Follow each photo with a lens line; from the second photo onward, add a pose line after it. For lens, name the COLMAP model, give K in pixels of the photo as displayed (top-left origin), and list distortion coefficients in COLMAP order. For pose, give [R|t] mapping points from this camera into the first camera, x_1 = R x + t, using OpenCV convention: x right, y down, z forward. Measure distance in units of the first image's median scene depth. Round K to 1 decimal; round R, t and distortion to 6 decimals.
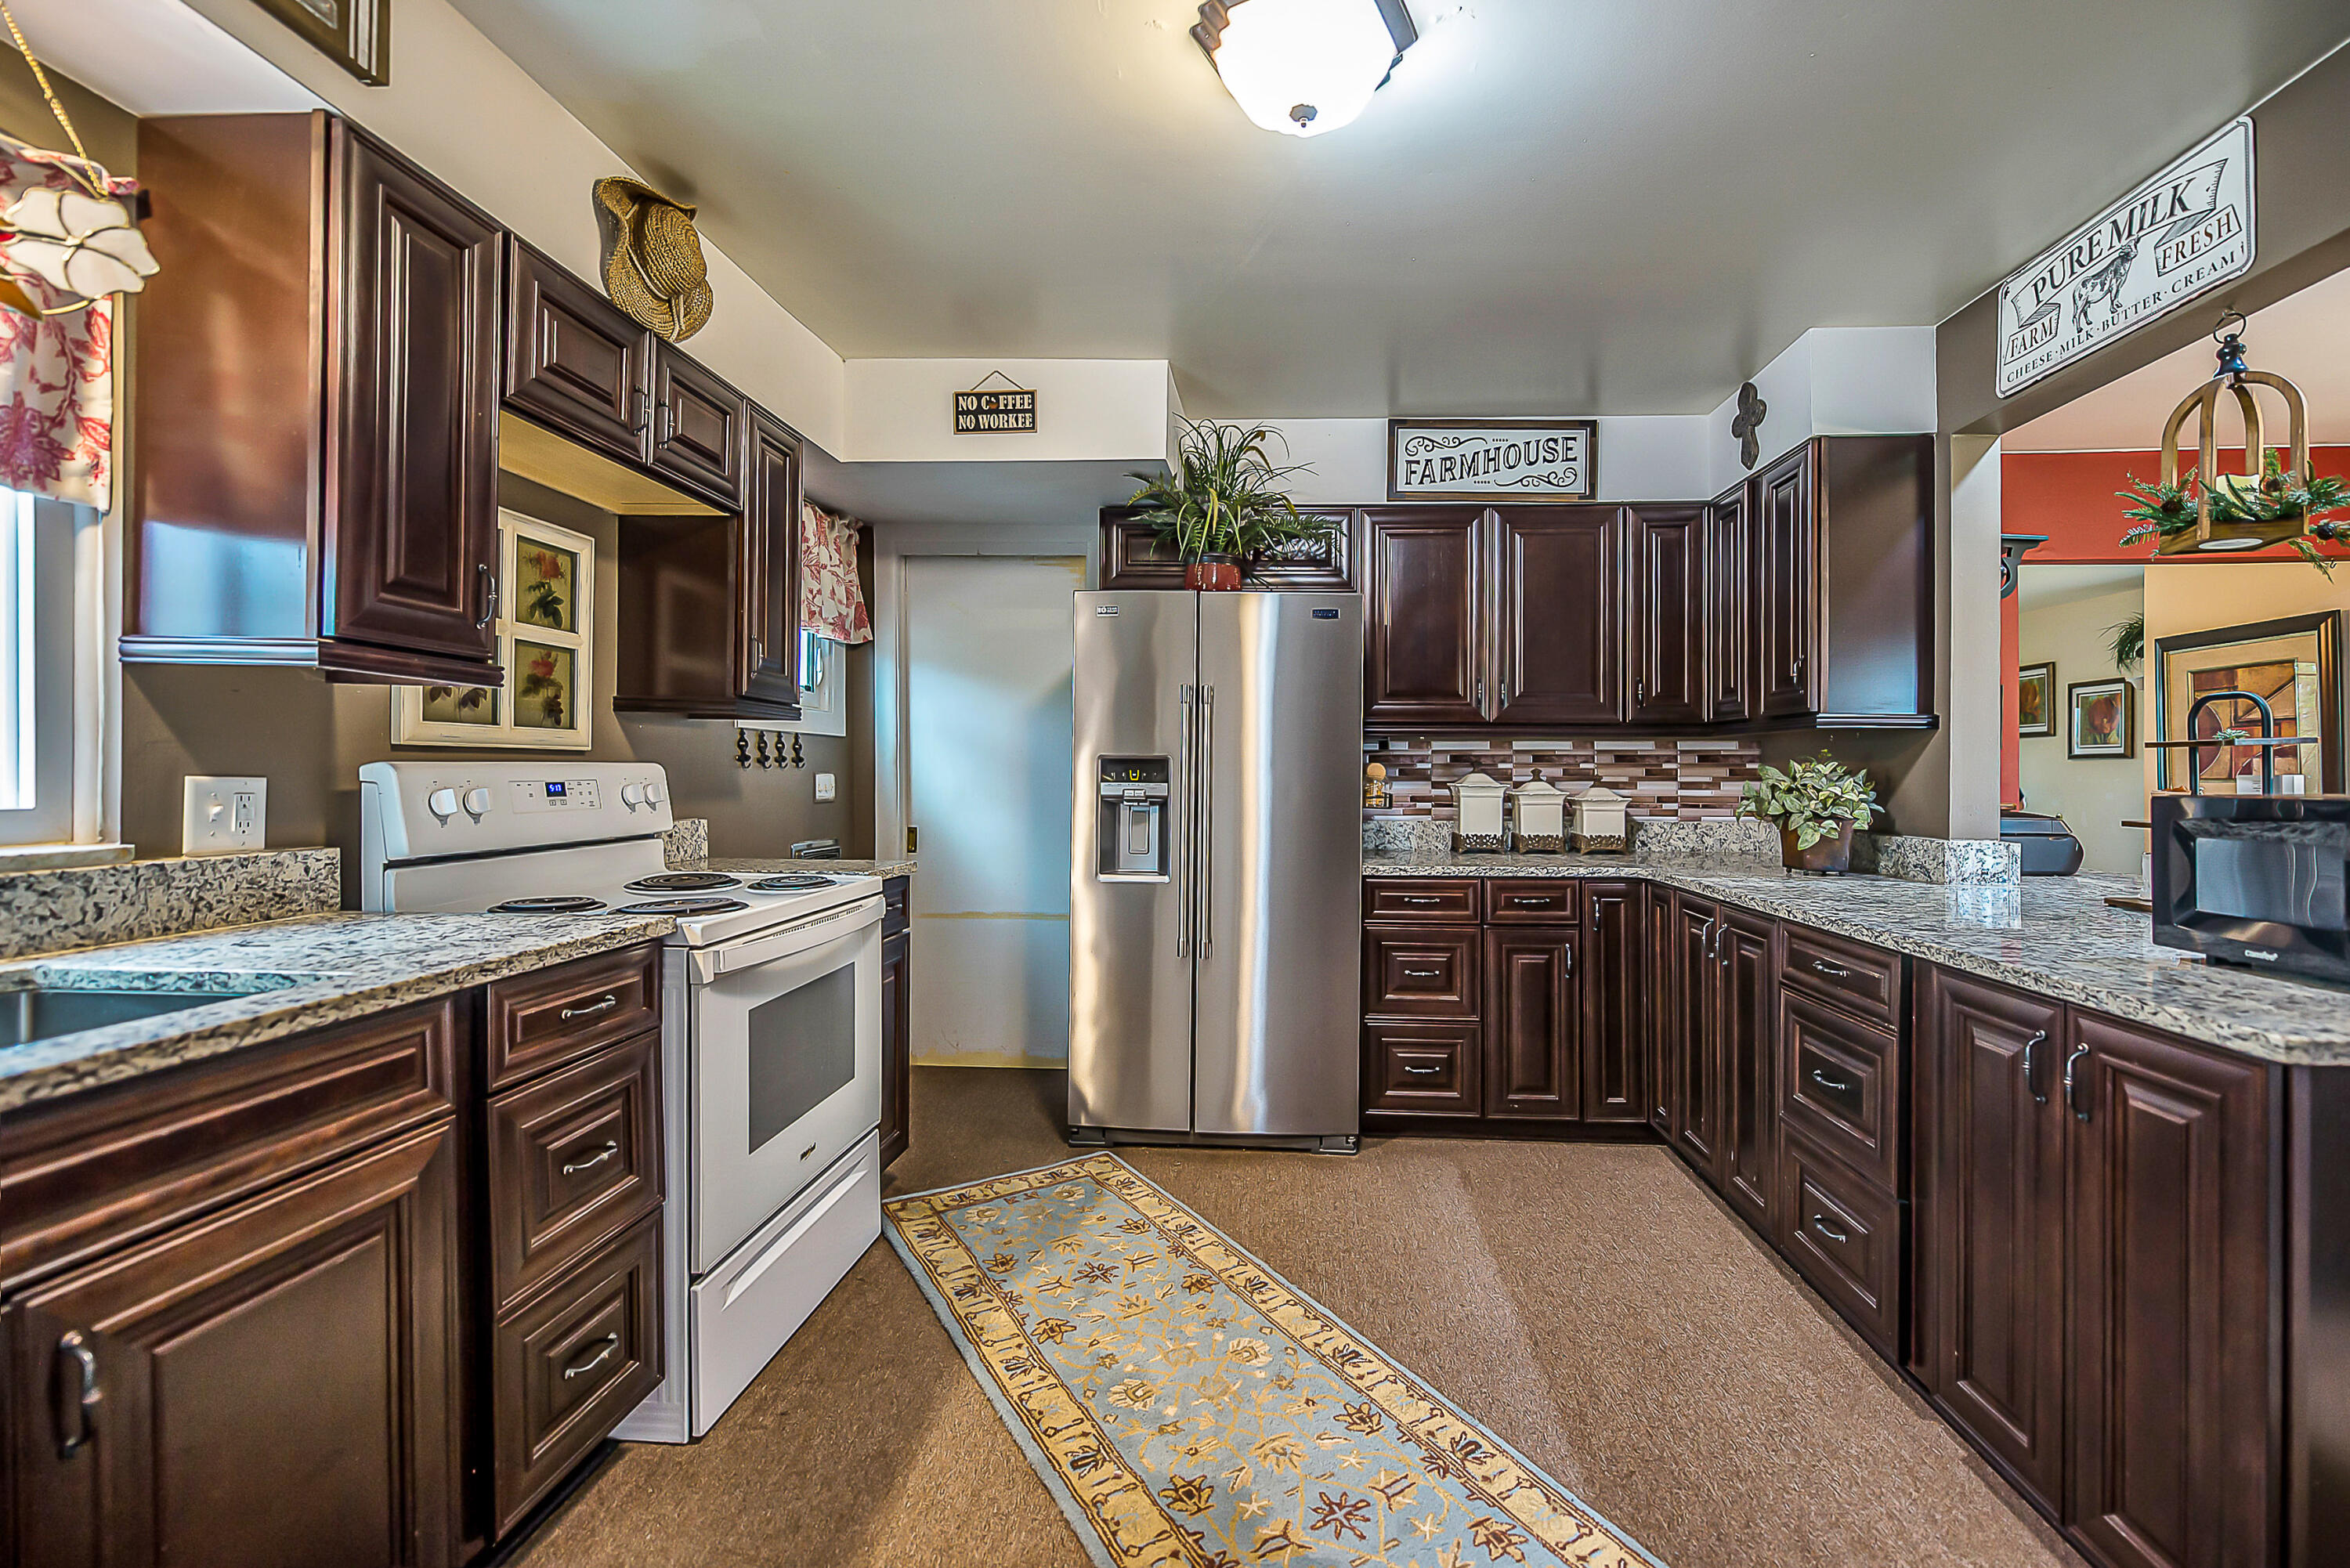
lens RADIAL K [[1010.0, 0, 1156.6], [0, 1010.0, 767.8], [0, 0, 1]] dist [-0.010064, -0.001546]
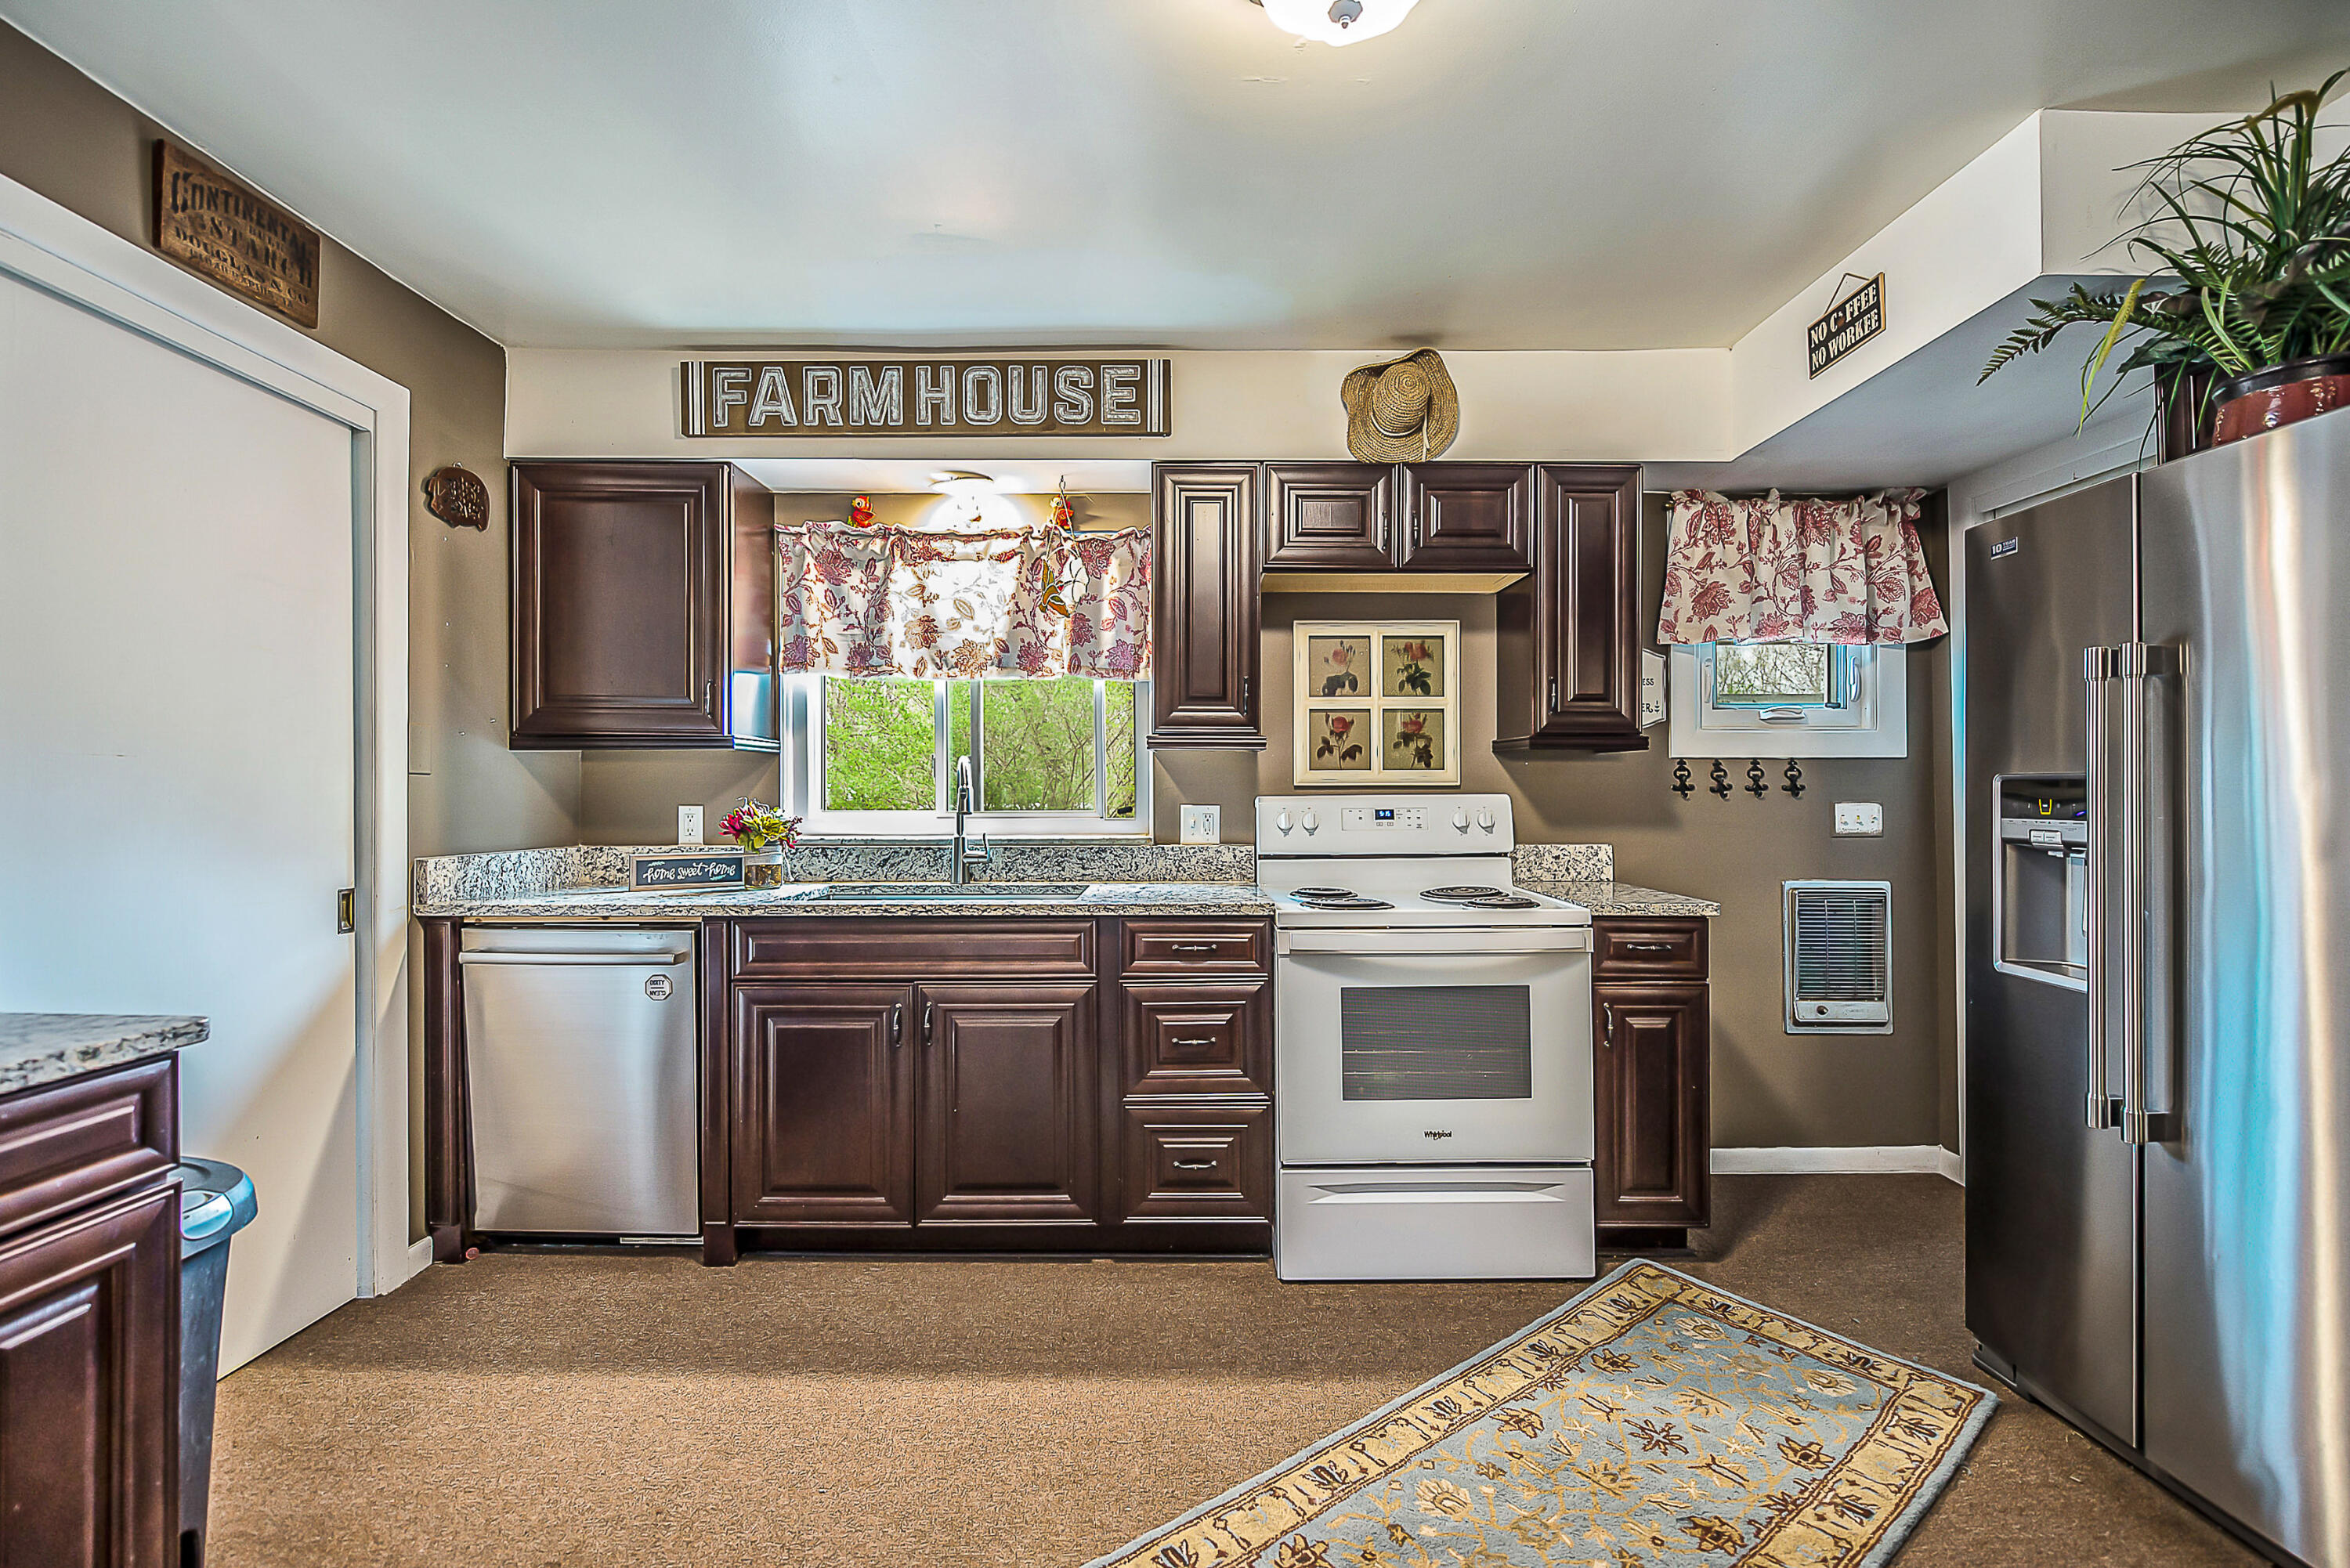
lens RADIAL K [[966.3, 0, 1207.0], [0, 966.3, 794.8], [0, 0, 1]] dist [0.001721, -0.000863]
pose [[0.107125, -0.006844, -0.994222, 0.658730], [0.006423, 0.999960, -0.006192, 0.000671], [0.994225, -0.005723, 0.107164, 0.568101]]
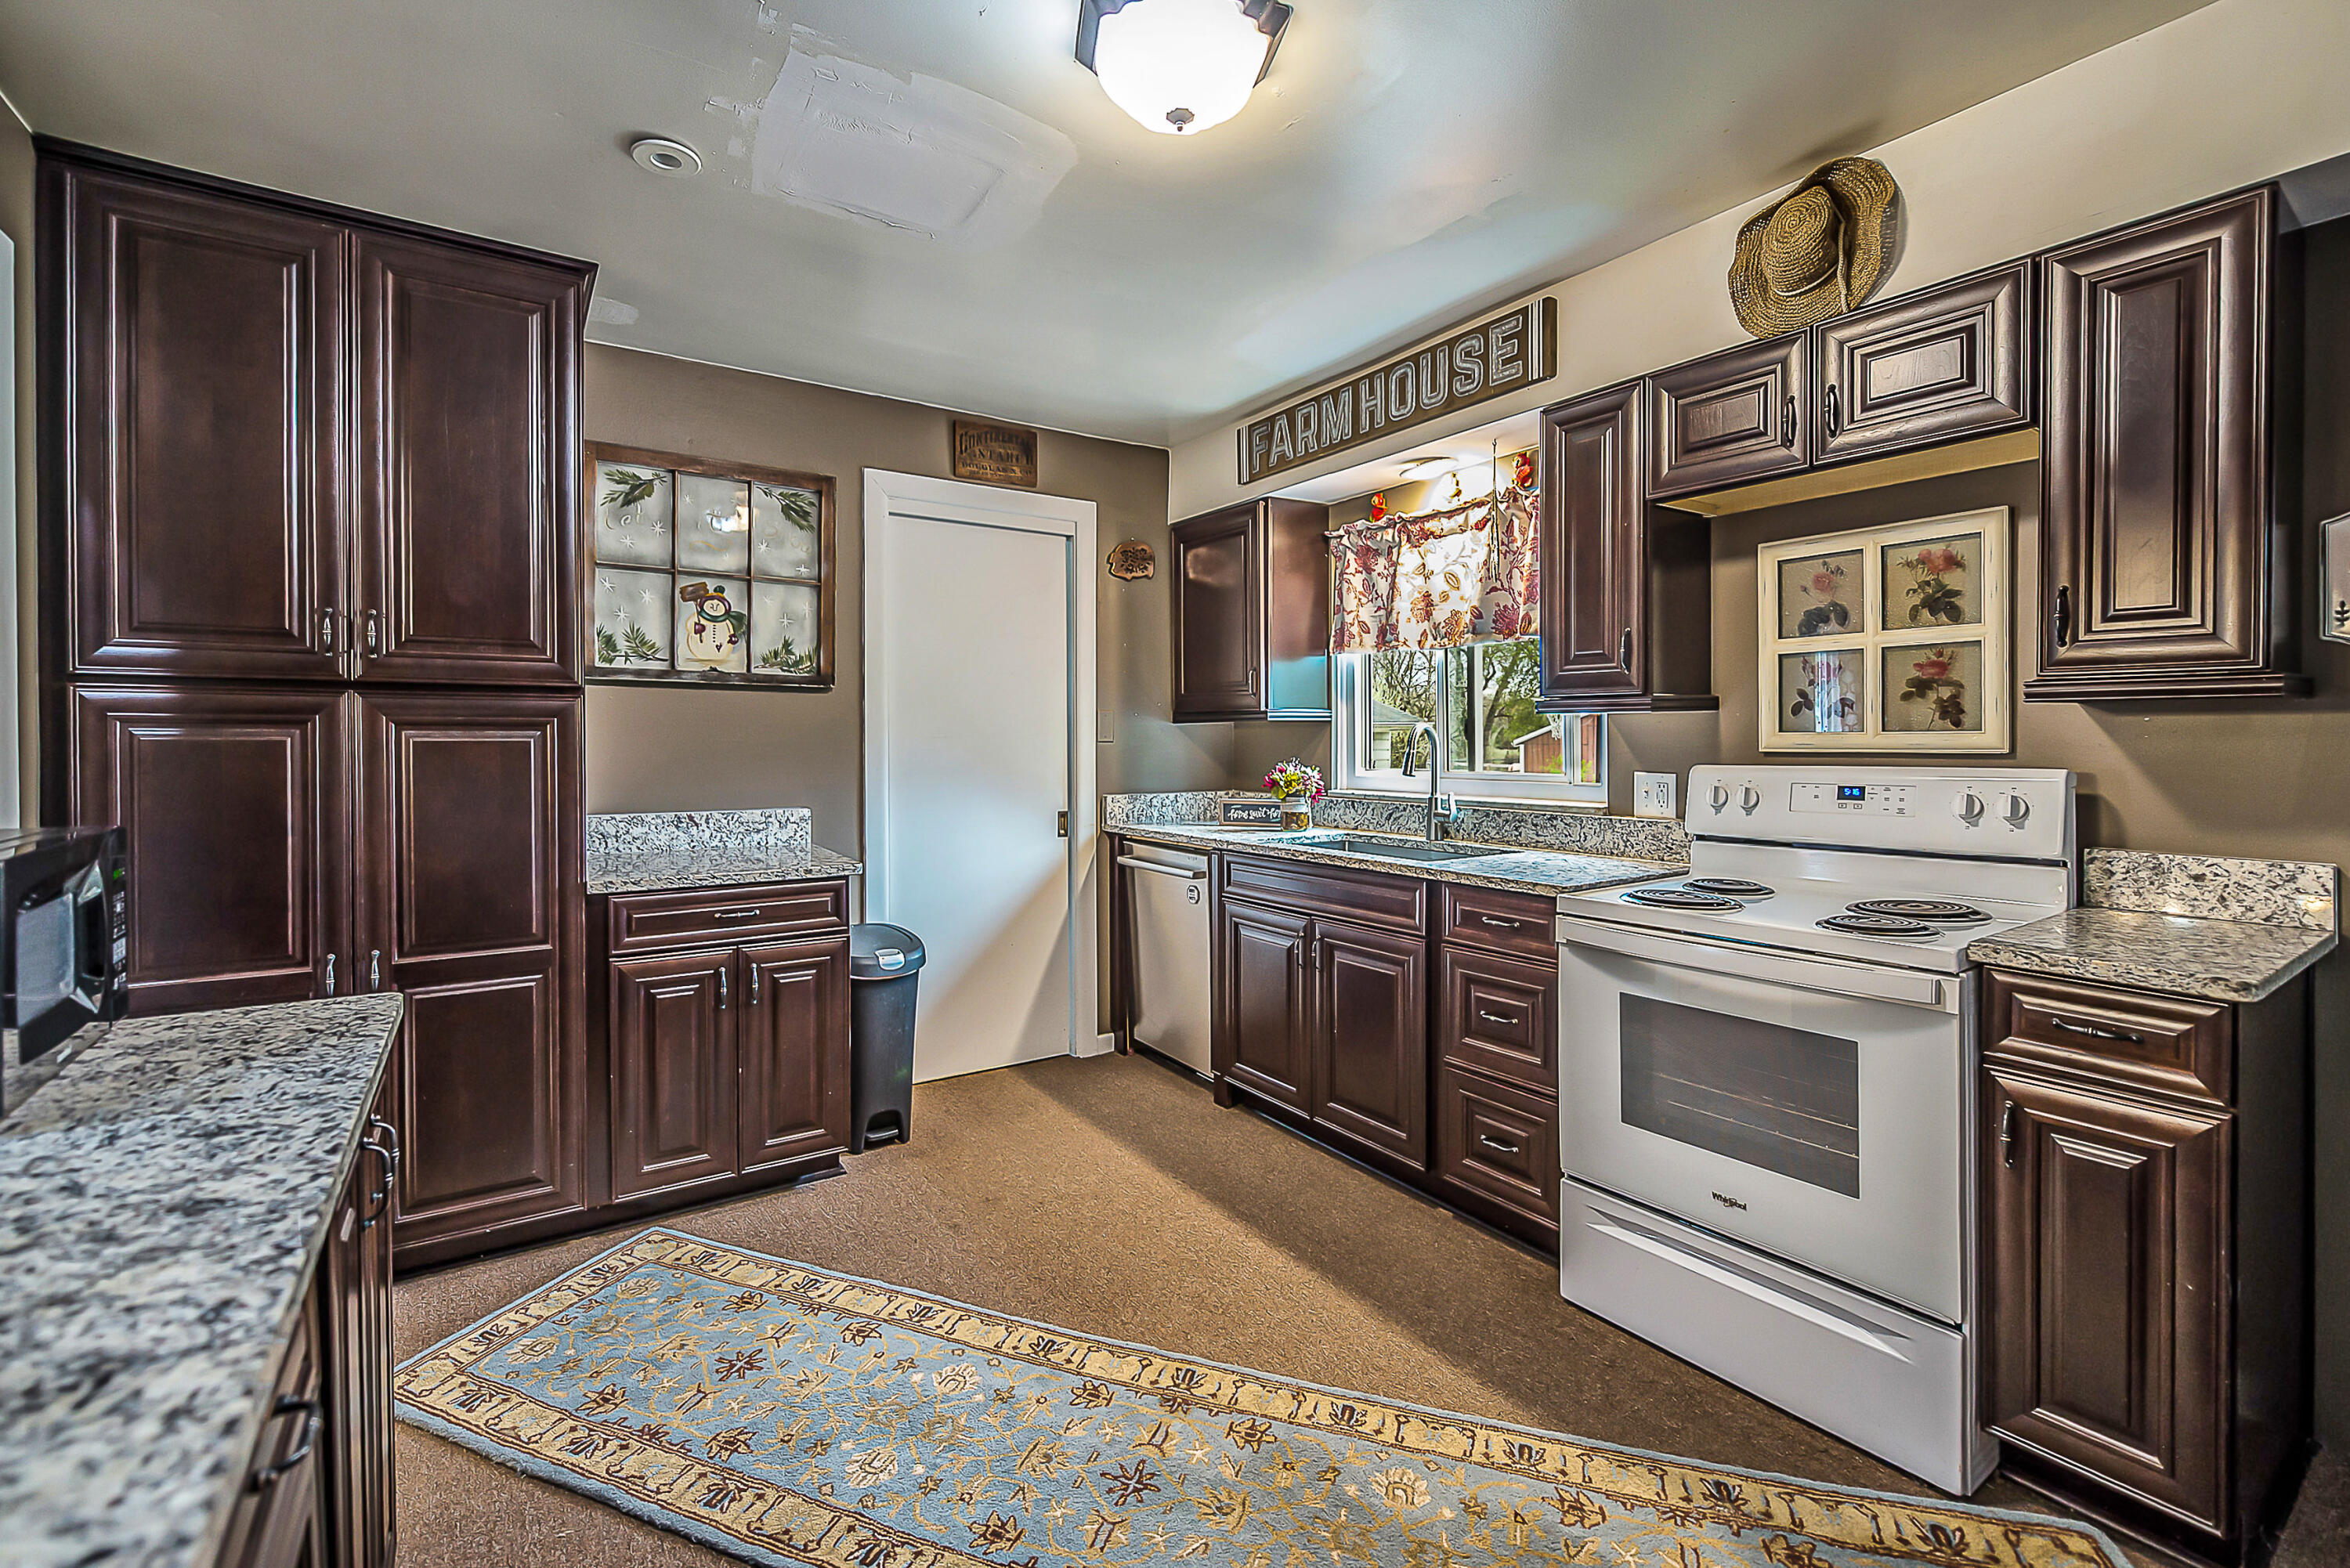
lens RADIAL K [[1010.0, 0, 1155.9], [0, 1010.0, 762.0], [0, 0, 1]] dist [-0.010064, -0.001546]
pose [[-0.769770, 0.009424, -0.638251, 0.568358], [0.001065, 0.999909, 0.013479, -0.023233], [0.638320, 0.009696, -0.769710, 1.243745]]
